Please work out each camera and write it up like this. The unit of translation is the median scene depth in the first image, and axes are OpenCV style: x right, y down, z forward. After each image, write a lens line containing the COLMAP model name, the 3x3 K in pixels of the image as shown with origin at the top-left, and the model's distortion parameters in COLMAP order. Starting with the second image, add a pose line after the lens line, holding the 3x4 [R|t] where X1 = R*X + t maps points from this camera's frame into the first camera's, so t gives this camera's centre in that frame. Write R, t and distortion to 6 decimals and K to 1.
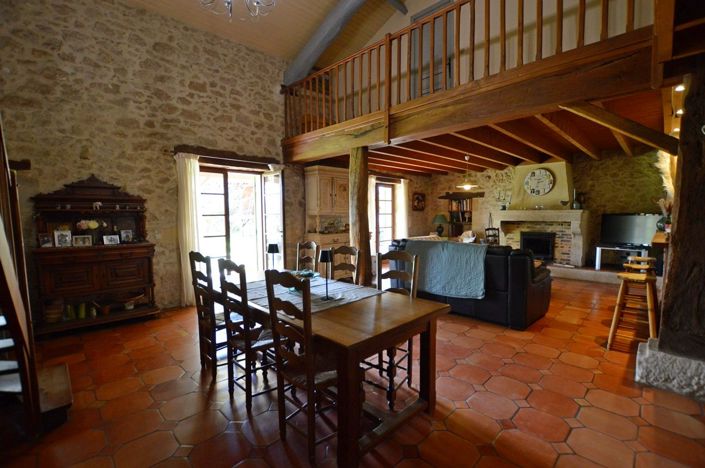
lens RADIAL K [[311.7, 0, 352.5], [0, 311.7, 234.0], [0, 0, 1]] dist [-0.031067, 0.000736]
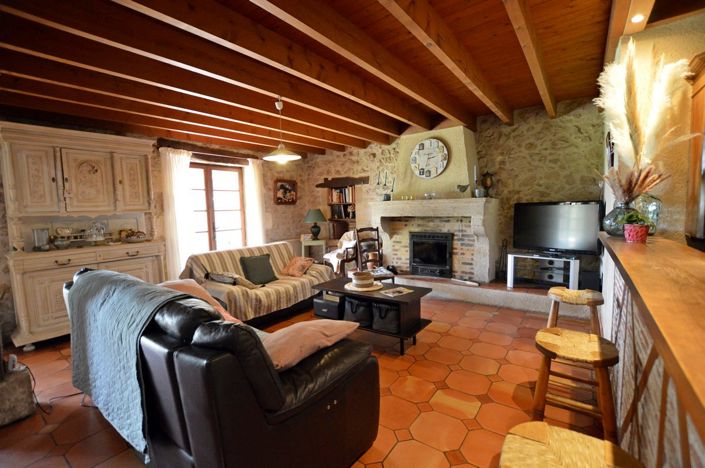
lens RADIAL K [[311.7, 0, 352.5], [0, 311.7, 234.0], [0, 0, 1]] dist [-0.031067, 0.000736]
pose [[0.986855, -0.033961, 0.157999, 0.329906], [0.031162, 0.999311, 0.020155, -0.022047], [-0.158574, -0.014966, 0.987234, 0.357823]]
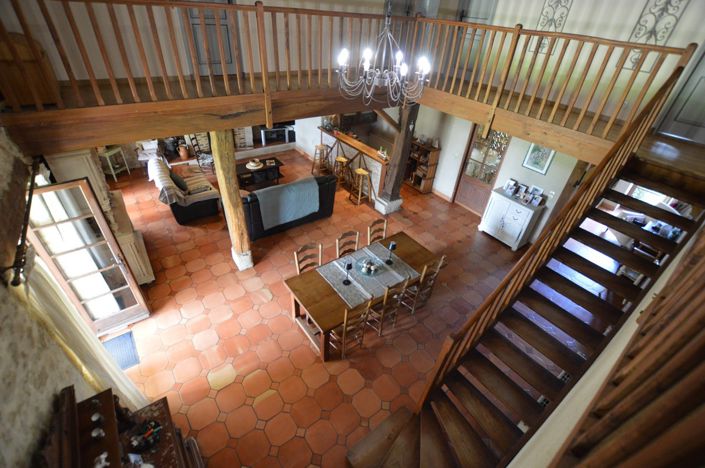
lens RADIAL K [[311.7, 0, 352.5], [0, 311.7, 234.0], [0, 0, 1]] dist [-0.031067, 0.000736]
pose [[0.135061, -0.571744, 0.809239, -0.534077], [0.001255, 0.816820, 0.576891, -0.356524], [-0.990836, -0.076900, 0.111039, 0.342914]]
